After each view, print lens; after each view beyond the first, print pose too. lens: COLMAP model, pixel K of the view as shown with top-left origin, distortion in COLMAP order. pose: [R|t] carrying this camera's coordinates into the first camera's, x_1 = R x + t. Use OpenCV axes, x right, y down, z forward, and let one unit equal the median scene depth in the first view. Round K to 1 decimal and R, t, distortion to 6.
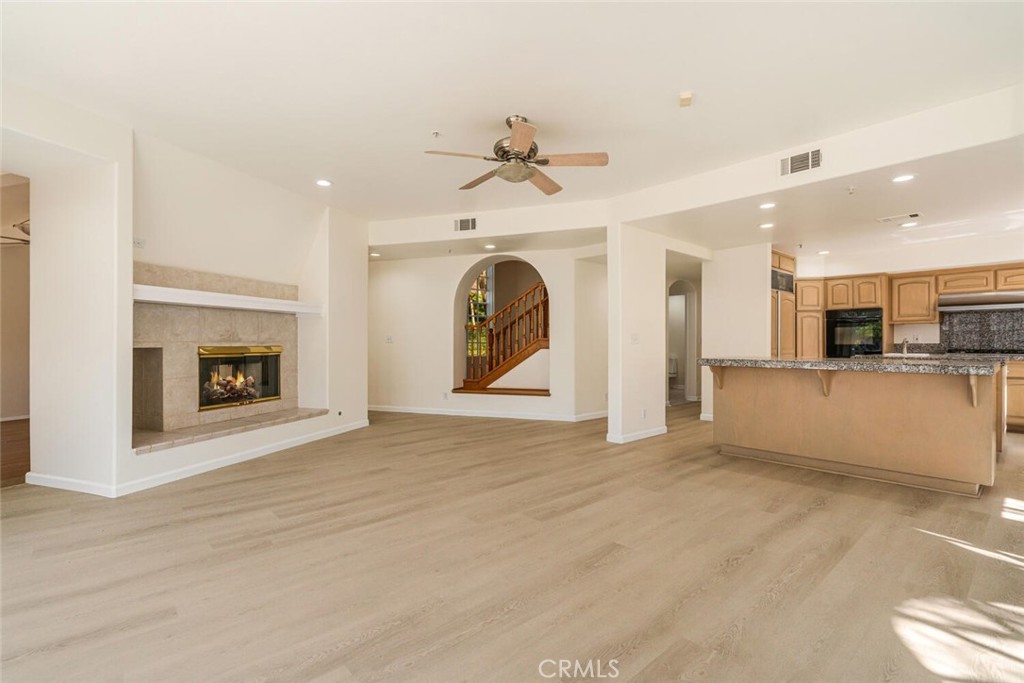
lens RADIAL K [[470.2, 0, 515.2], [0, 470.2, 338.5], [0, 0, 1]] dist [-0.005512, 0.001955]
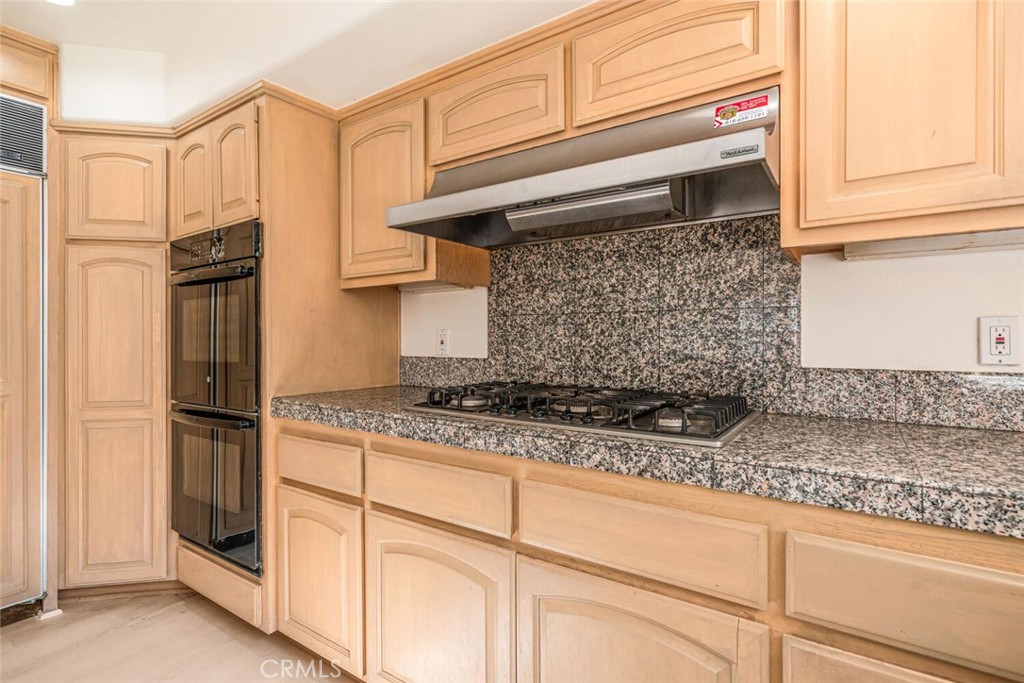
lens RADIAL K [[494.4, 0, 520.5], [0, 494.4, 344.6], [0, 0, 1]] dist [-0.002847, 0.000331]
pose [[0.976804, 0.000298, 0.214136, 0.895550], [-0.005128, 0.999745, 0.022000, -0.004449], [-0.214075, -0.022587, 0.976556, 0.726233]]
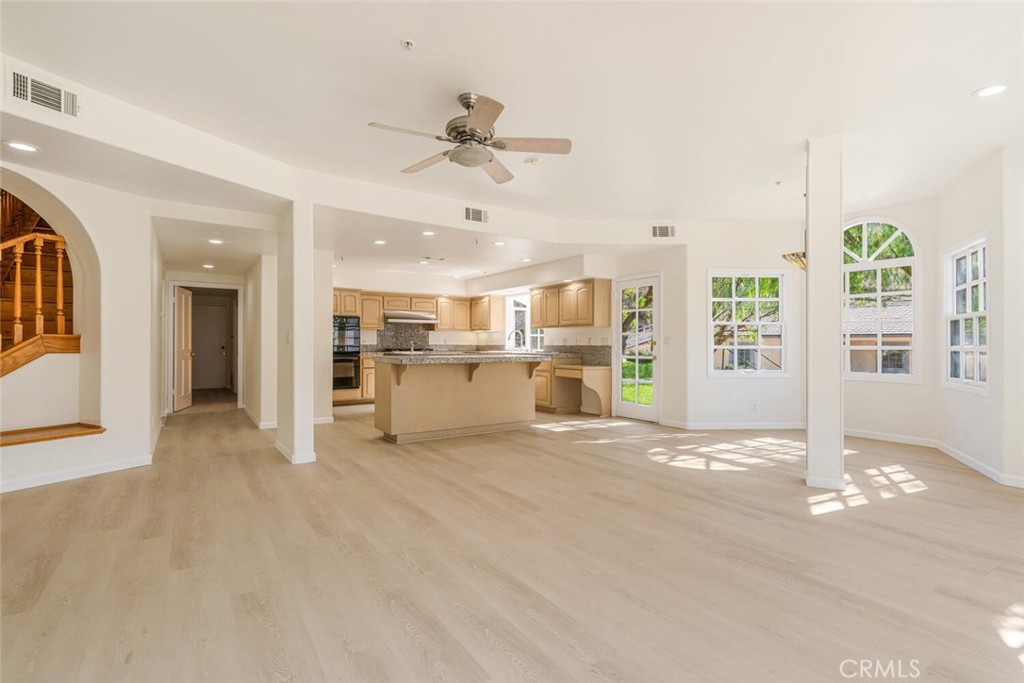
lens RADIAL K [[470.2, 0, 523.0], [0, 470.2, 345.8], [0, 0, 1]] dist [-0.005512, 0.001955]
pose [[0.131579, -0.001871, 0.991304, -0.449818], [-0.013805, 0.999898, 0.003720, 0.003548], [-0.991210, -0.014174, 0.131540, 0.397629]]
